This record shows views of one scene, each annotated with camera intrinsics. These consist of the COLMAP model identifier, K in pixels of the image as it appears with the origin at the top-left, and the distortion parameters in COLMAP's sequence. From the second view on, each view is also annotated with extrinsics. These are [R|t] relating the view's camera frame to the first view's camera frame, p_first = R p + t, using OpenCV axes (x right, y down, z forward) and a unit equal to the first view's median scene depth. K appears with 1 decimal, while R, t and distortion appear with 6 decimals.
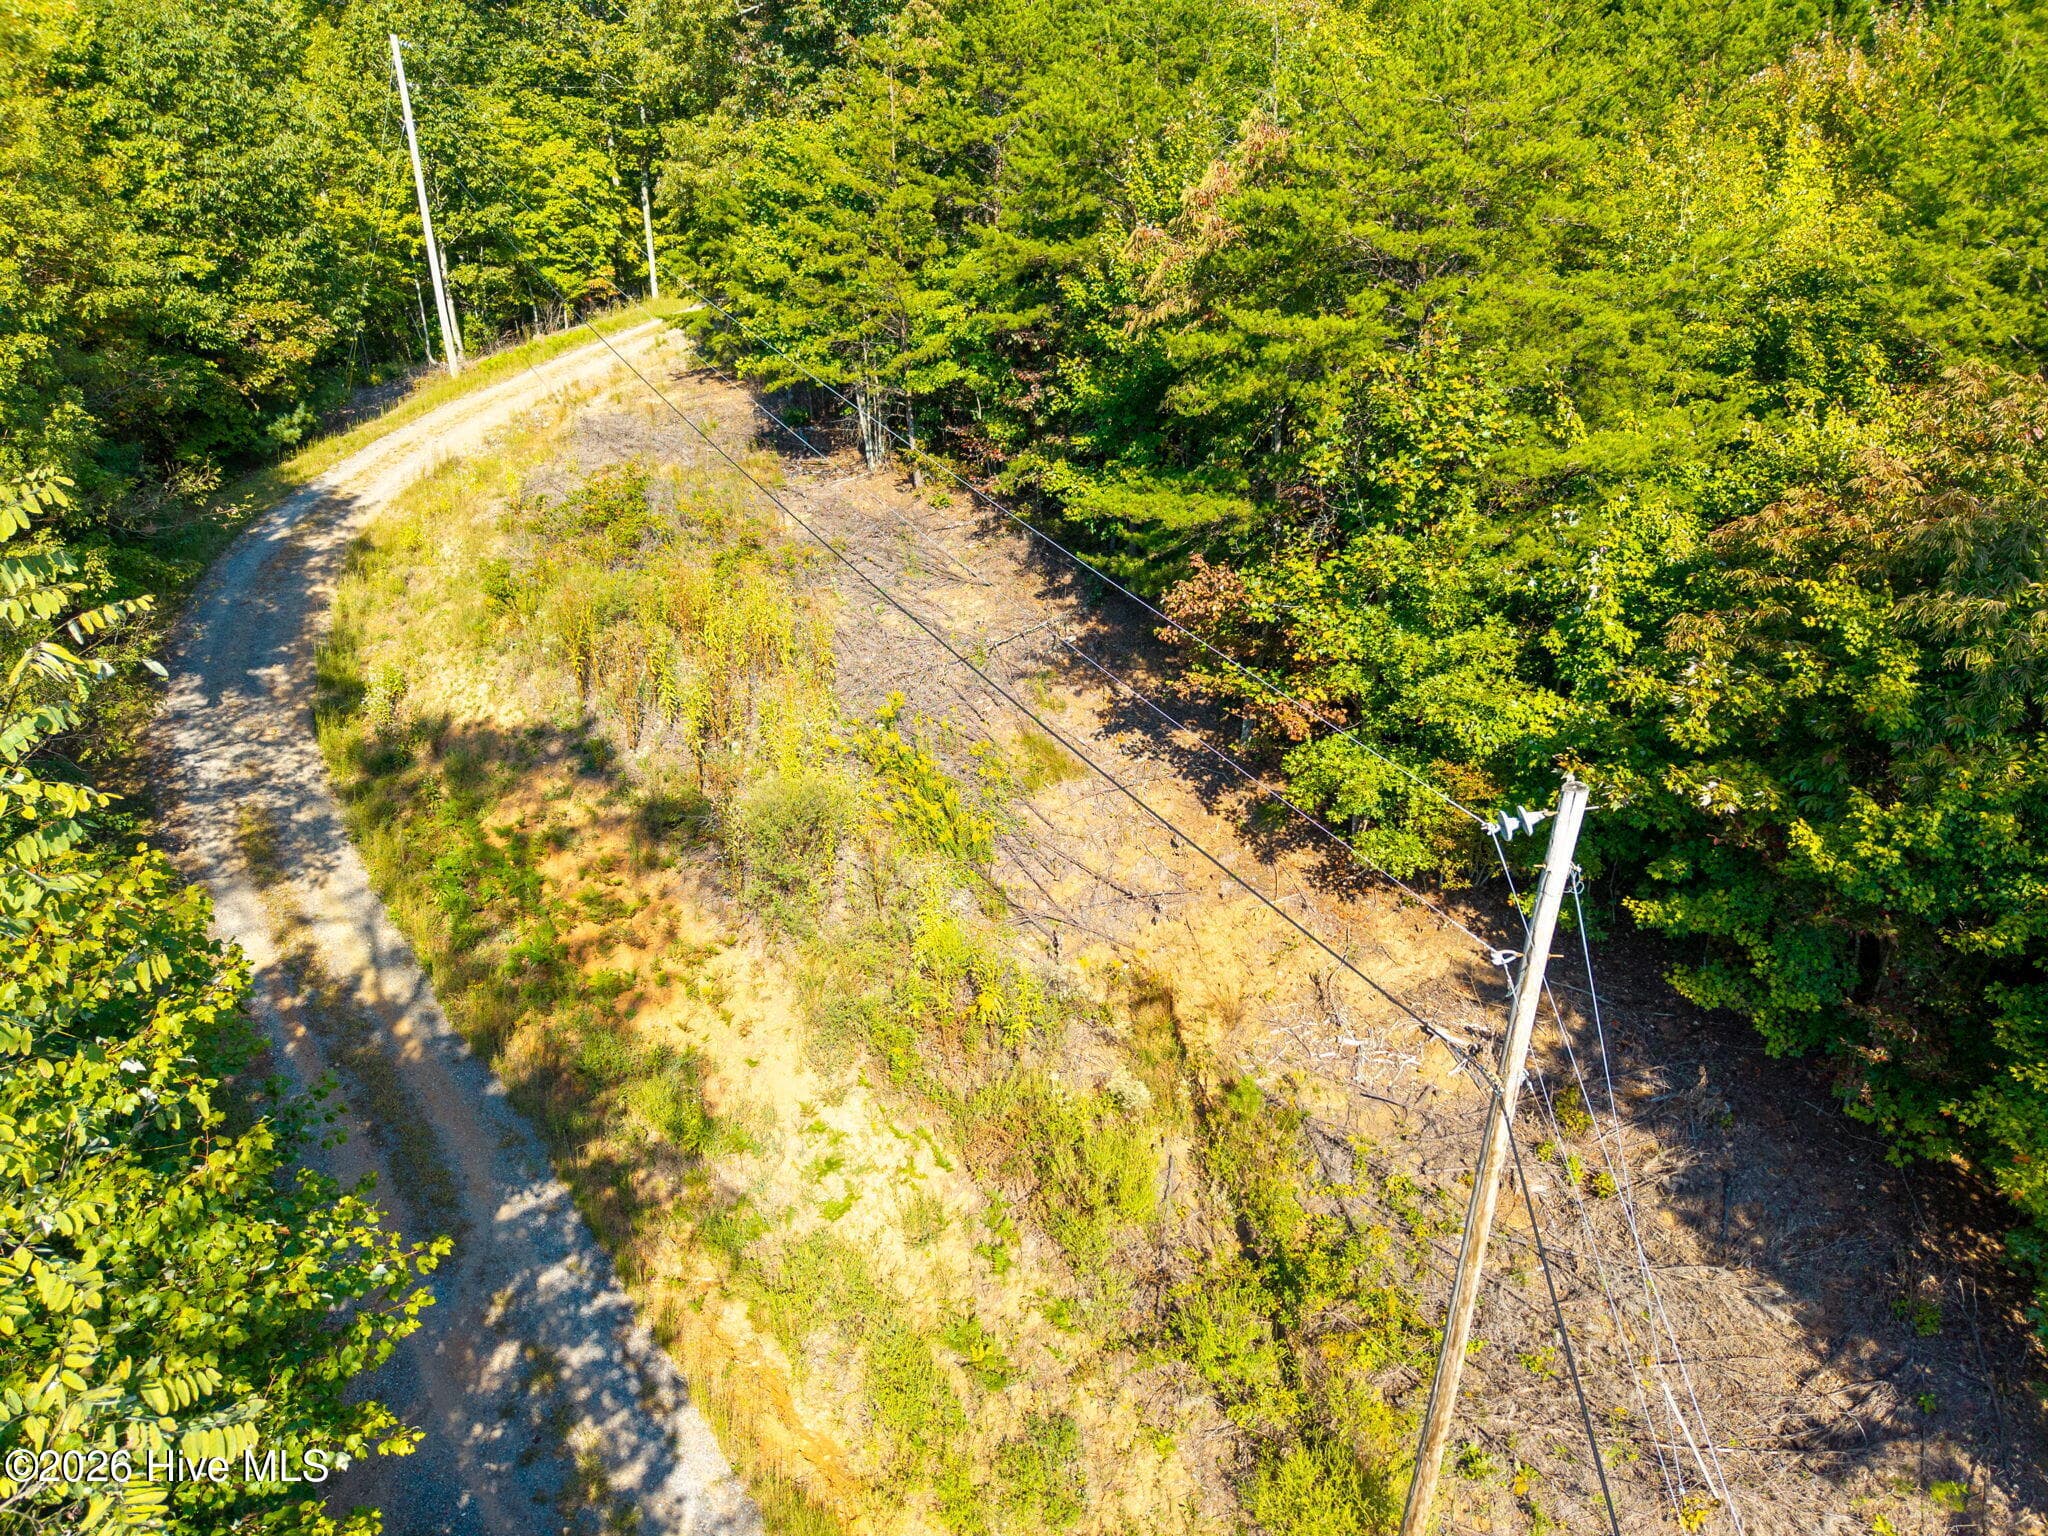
lens RADIAL K [[1357.9, 0, 1024.7], [0, 1357.9, 782.3], [0, 0, 1]] dist [0.009409, -0.005627]
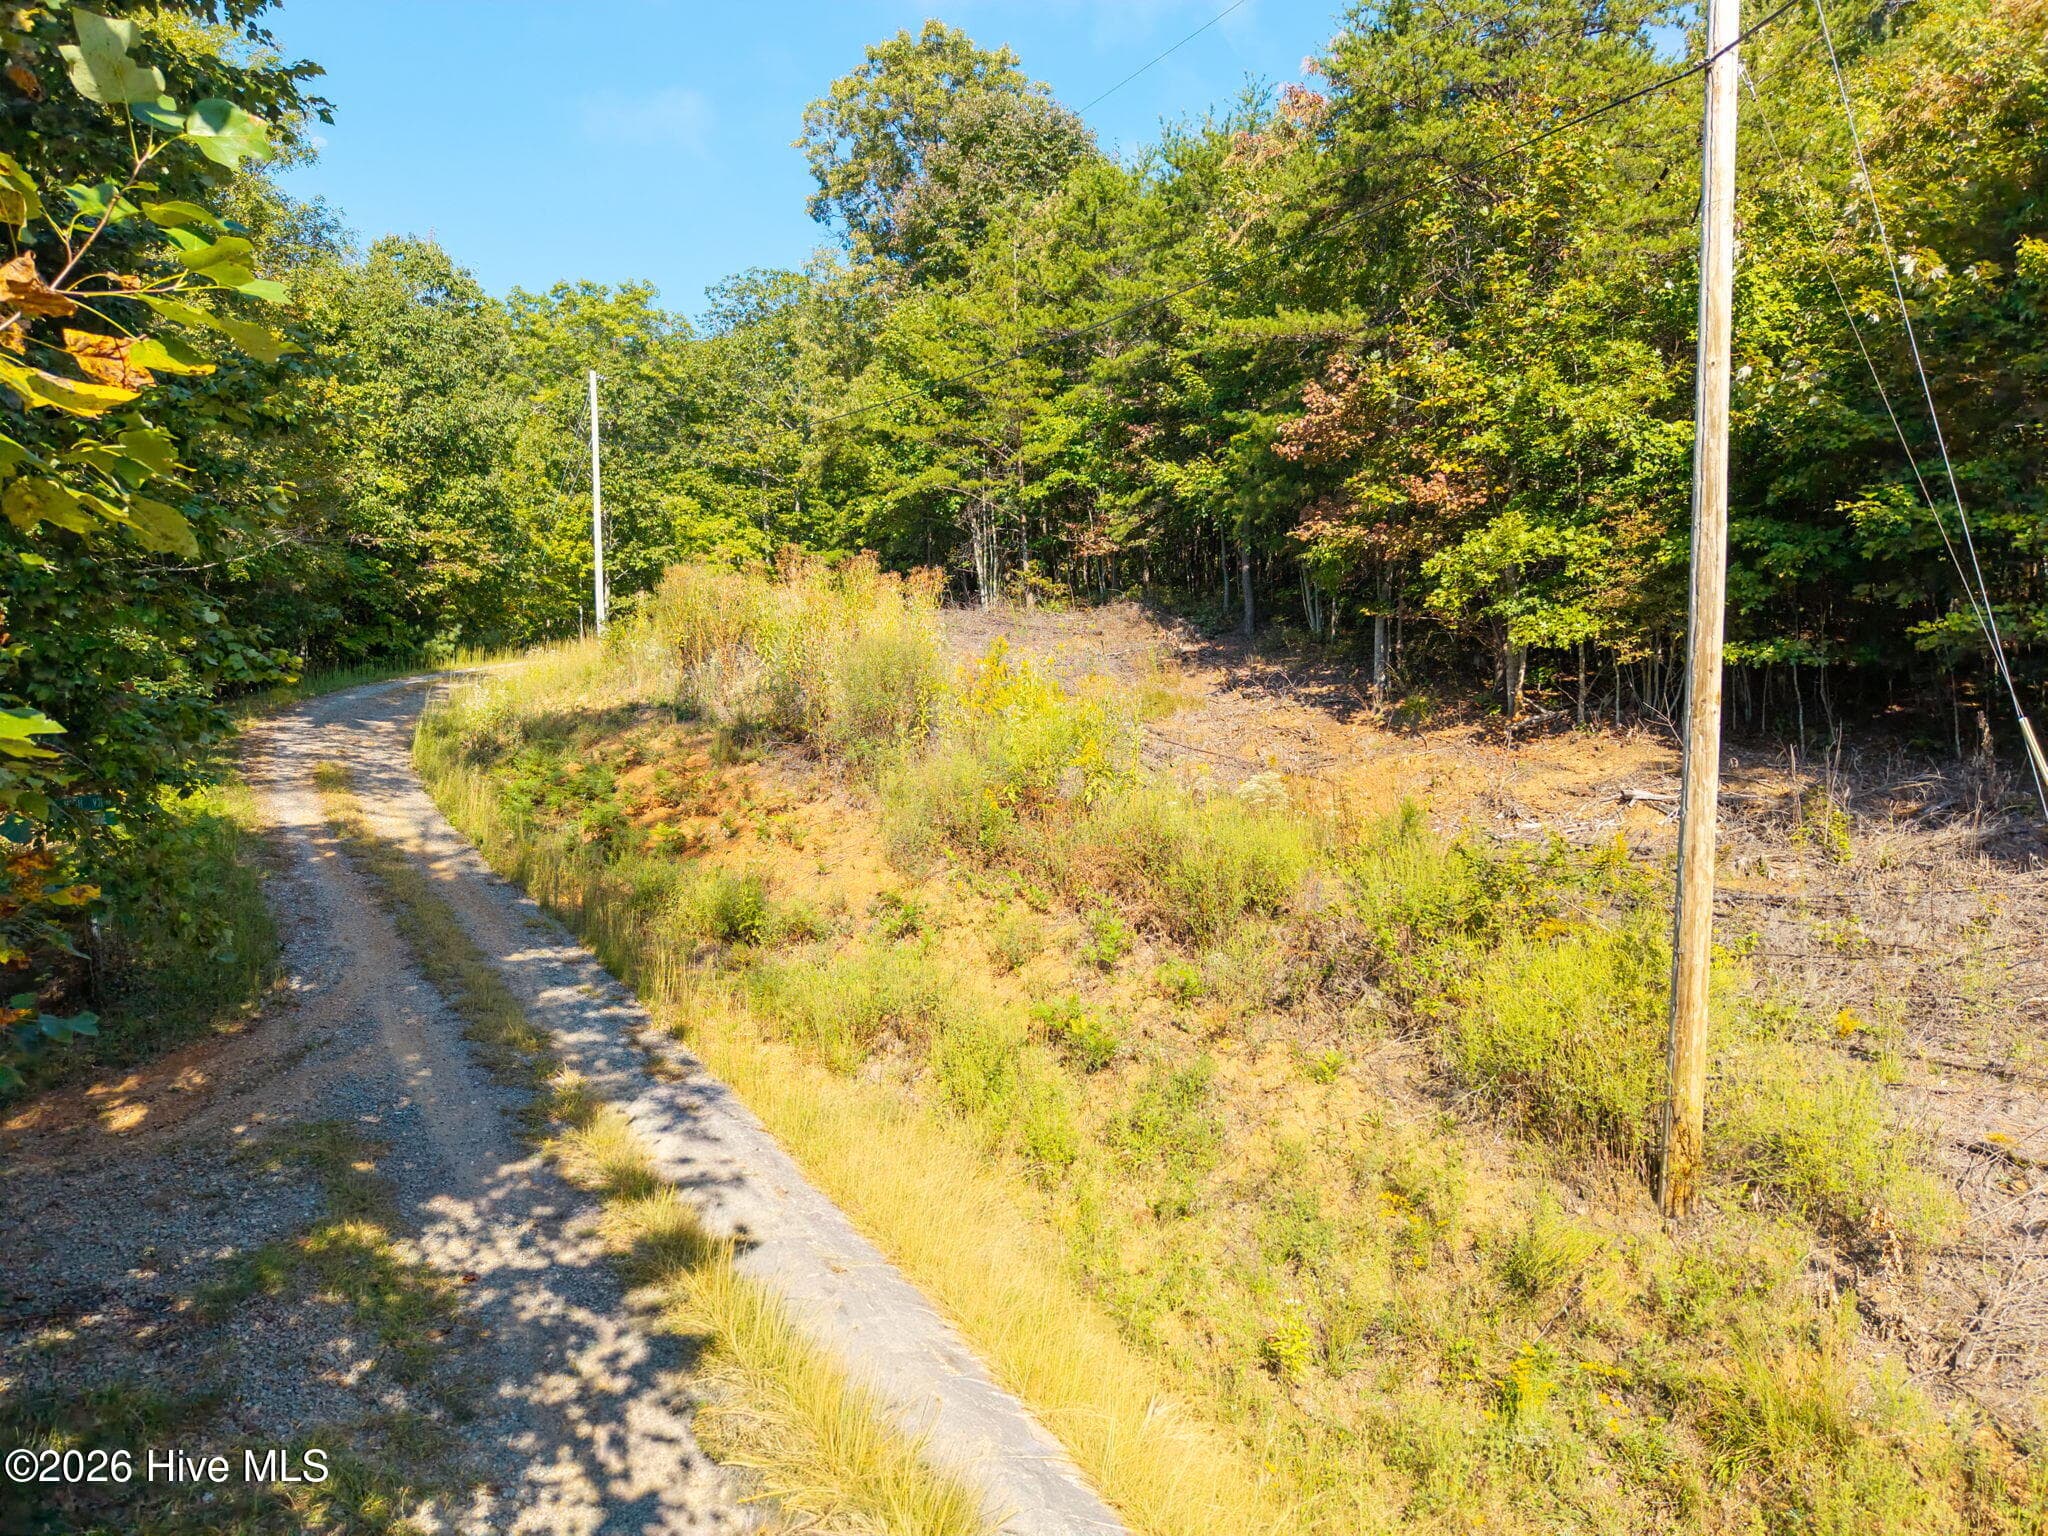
lens RADIAL K [[1357.9, 0, 1028.5], [0, 1357.9, 767.0], [0, 0, 1]] dist [0.009409, -0.005627]
pose [[0.996857, -0.006336, -0.078974, -0.001068], [-0.024462, 0.923478, -0.382870, 0.255282], [0.075356, 0.383598, 0.920421, 0.104600]]
